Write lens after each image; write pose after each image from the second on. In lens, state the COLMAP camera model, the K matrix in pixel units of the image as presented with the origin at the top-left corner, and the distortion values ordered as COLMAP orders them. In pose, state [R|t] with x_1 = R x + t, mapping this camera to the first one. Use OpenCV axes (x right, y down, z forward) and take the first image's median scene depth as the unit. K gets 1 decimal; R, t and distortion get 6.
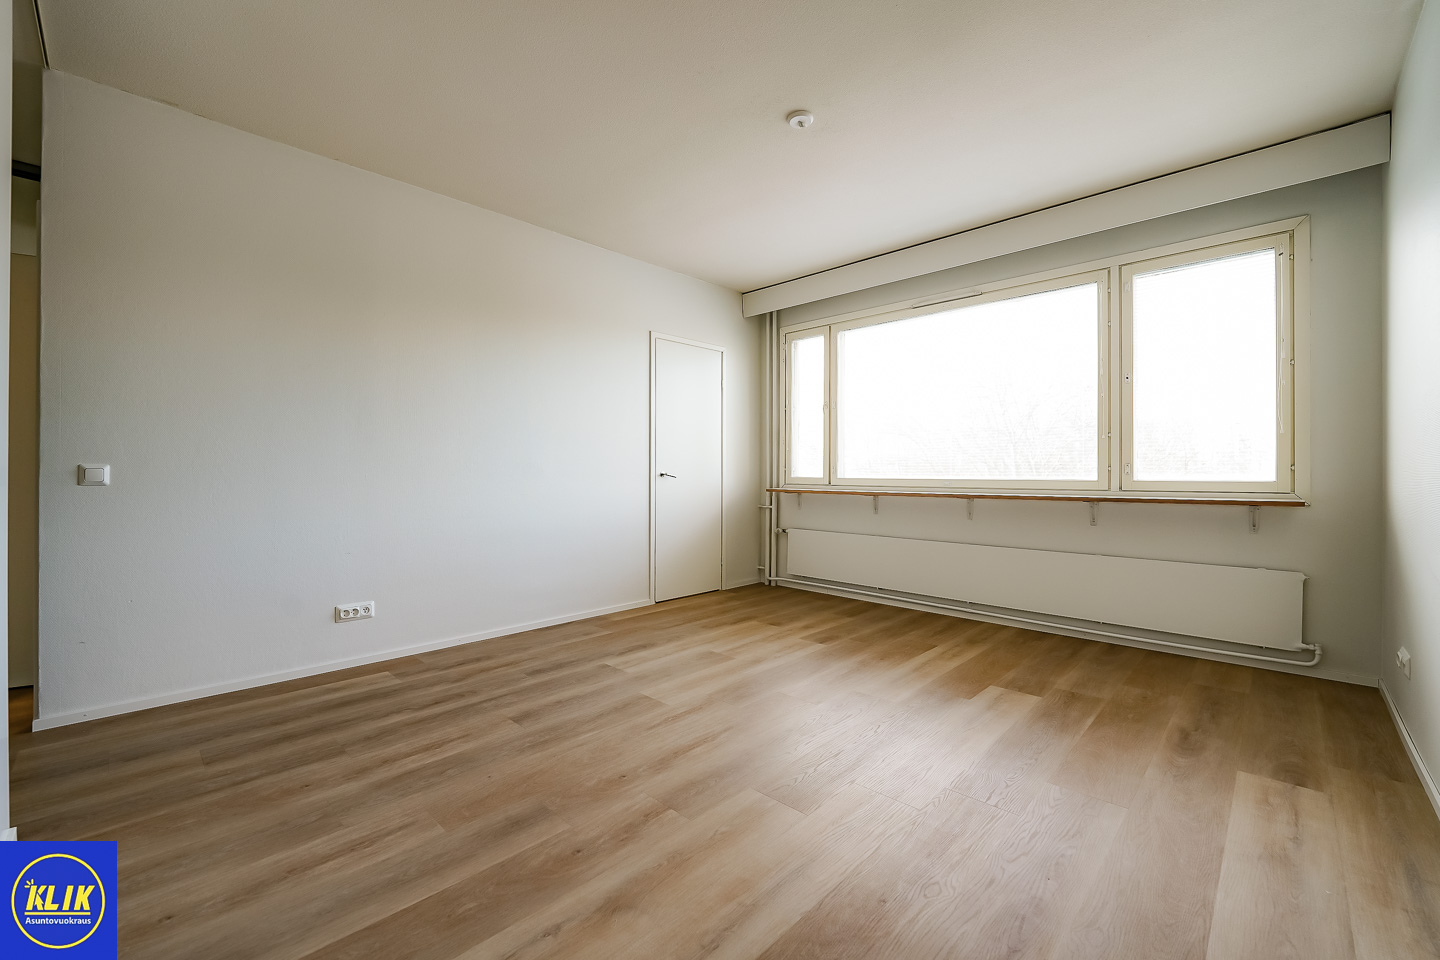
lens RADIAL K [[586.8, 0, 720.1], [0, 586.8, 473.7], [0, 0, 1]] dist [-0.008740, -0.000796]
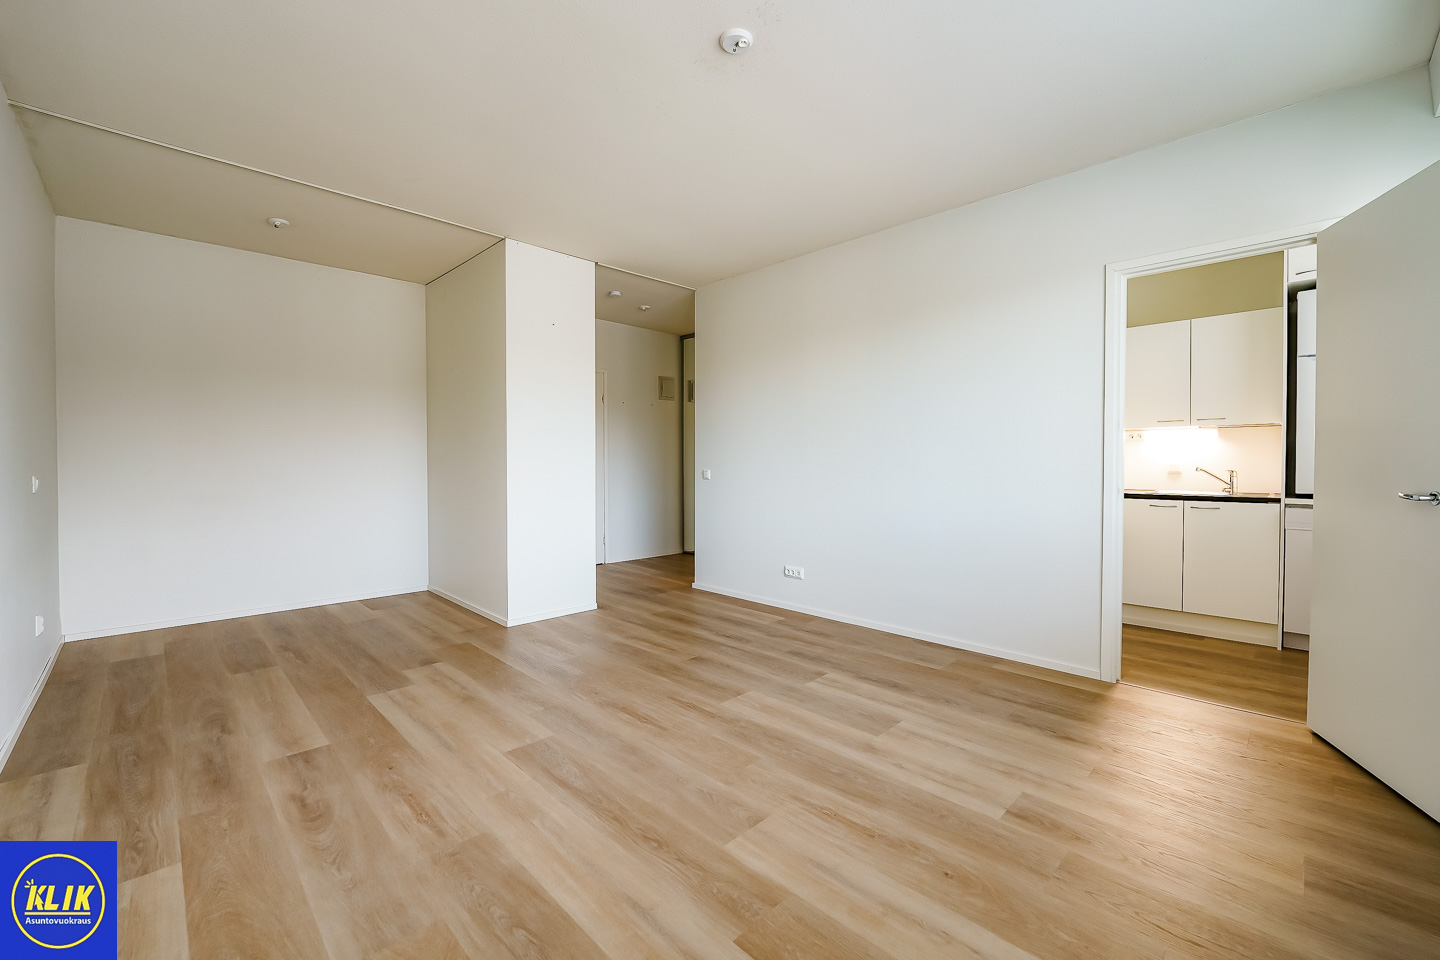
lens RADIAL K [[582.8, 0, 716.8], [0, 582.8, 469.6], [0, 0, 1]] dist [-0.000513, -0.003578]
pose [[-0.027993, 0.013712, -0.999514, 0.856385], [0.000224, 0.999906, 0.013711, -0.036319], [0.999608, 0.000160, -0.027994, 0.915674]]
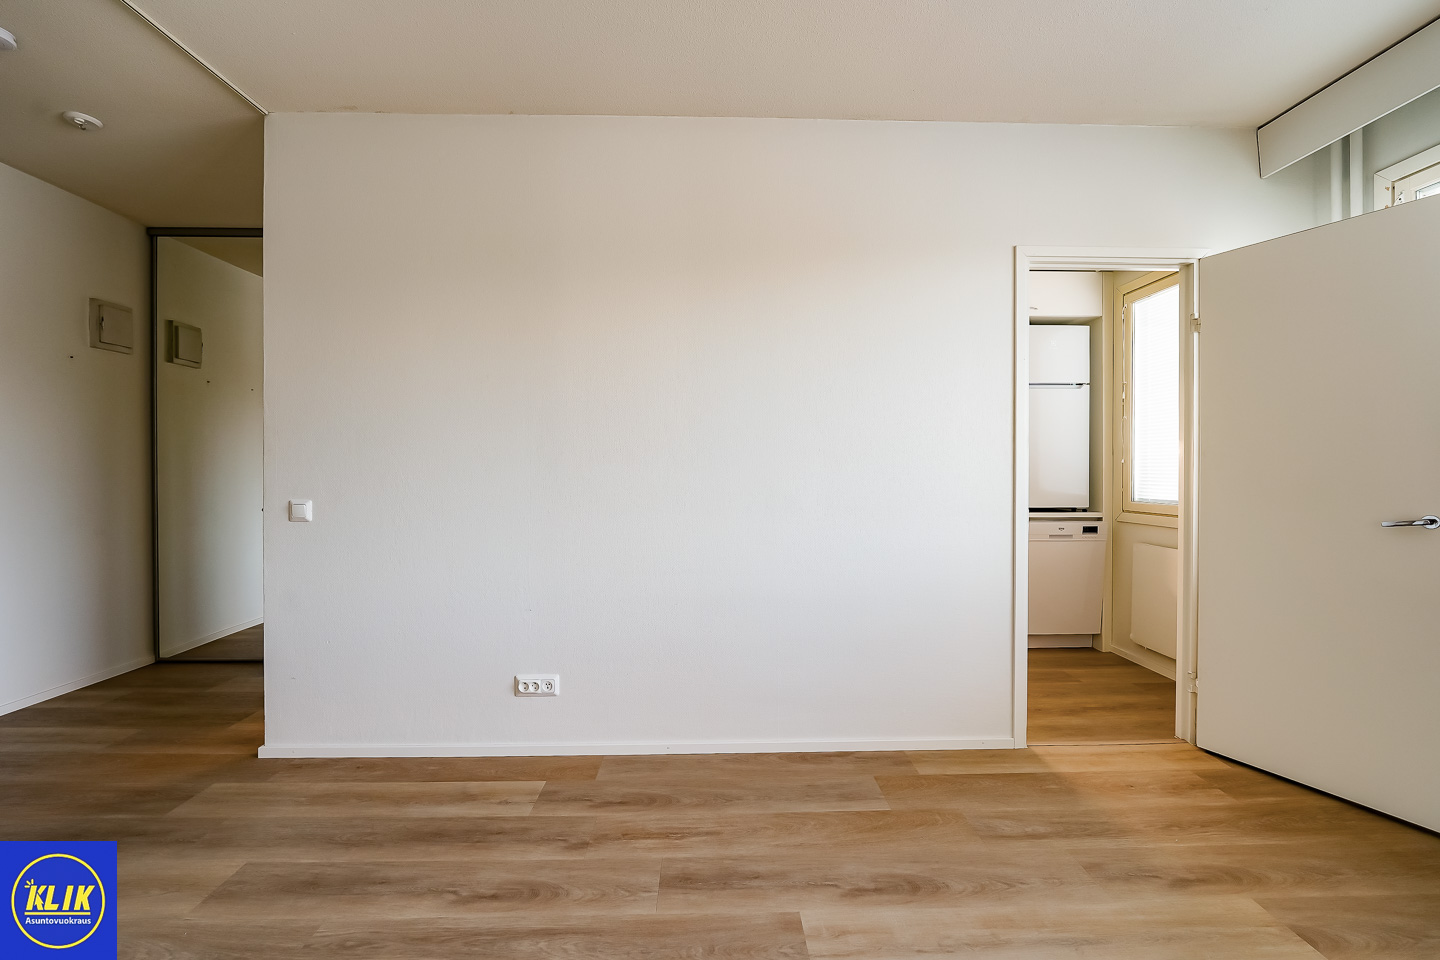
lens RADIAL K [[595.1, 0, 720.2], [0, 595.1, 475.6], [0, 0, 1]] dist [-0.010809, -0.000441]
pose [[0.711739, 0.004399, -0.702430, 0.112899], [0.001117, 0.999972, 0.007393, -0.053337], [0.702443, -0.006047, 0.711714, 0.655063]]
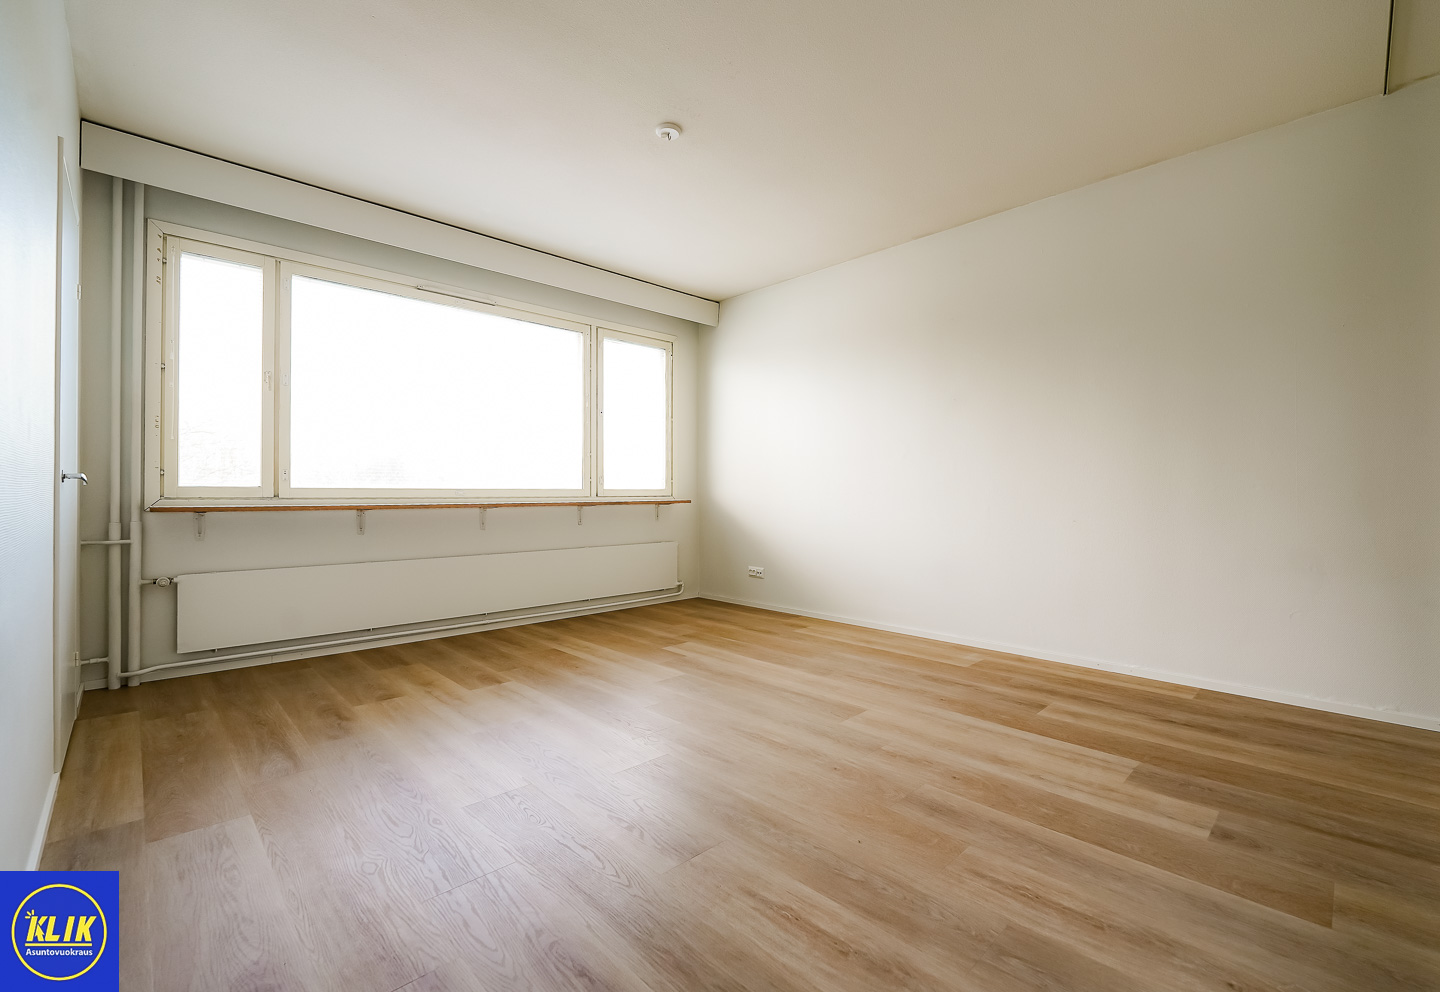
lens RADIAL K [[620.7, 0, 739.8], [0, 620.7, 488.8], [0, 0, 1]] dist [-0.003691, -0.001084]
pose [[0.018467, 0.003294, 0.999824, -0.864645], [-0.000219, 0.999995, -0.003290, 0.018942], [-0.999829, -0.000158, 0.018467, 0.786709]]
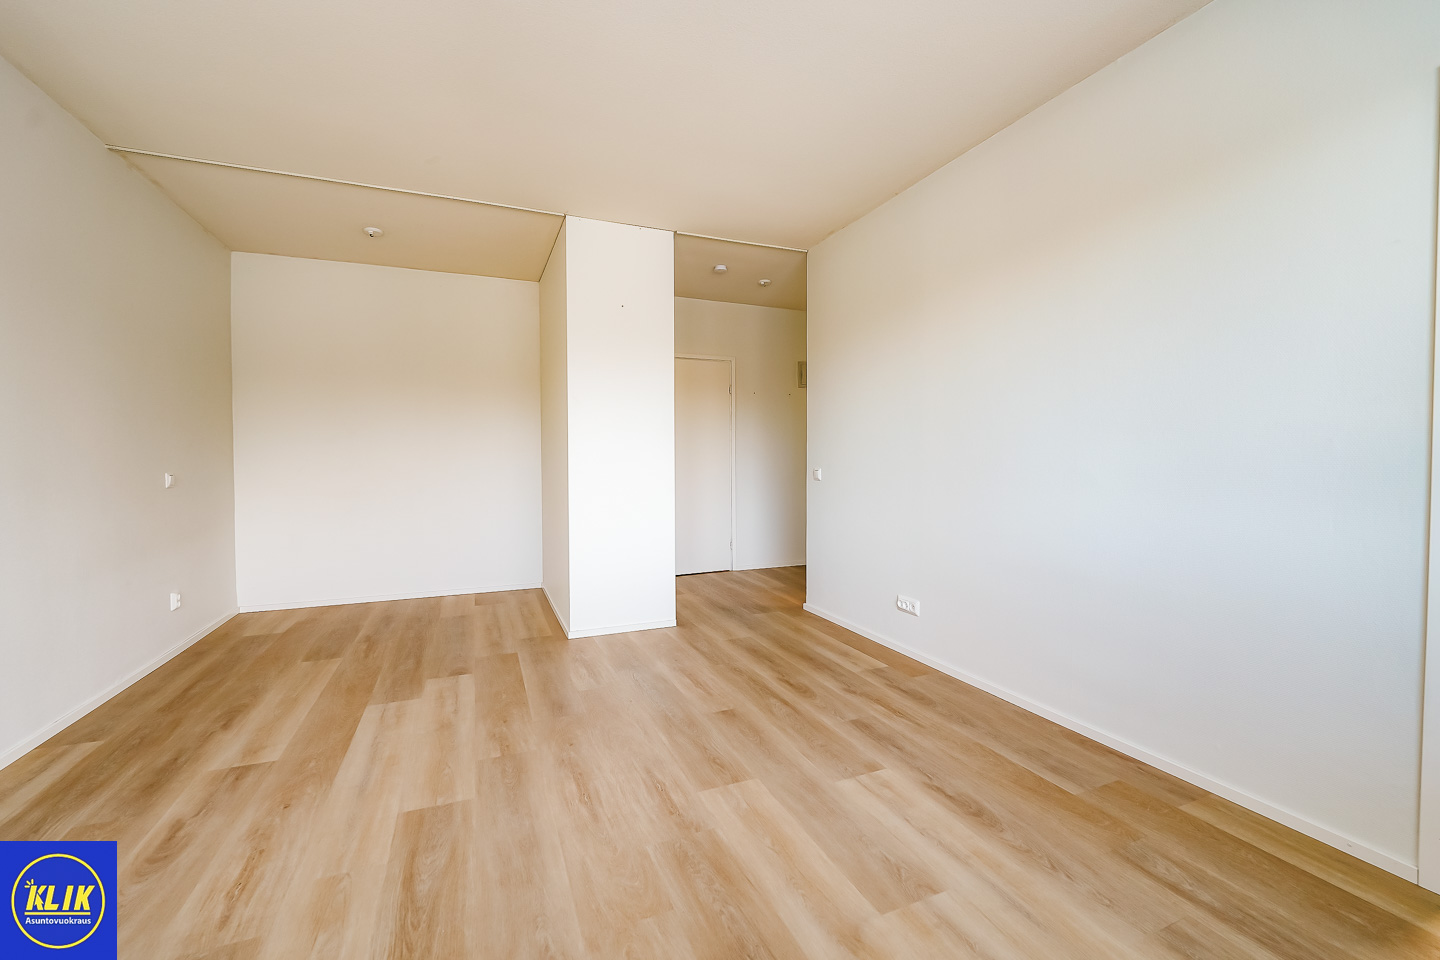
lens RADIAL K [[586.8, 0, 720.1], [0, 586.8, 473.7], [0, 0, 1]] dist [-0.008740, -0.000796]
pose [[-0.393463, 0.025636, -0.918983, 0.535386], [0.002872, 0.999641, 0.026657, -0.038957], [0.919336, 0.007849, -0.393396, 1.186267]]
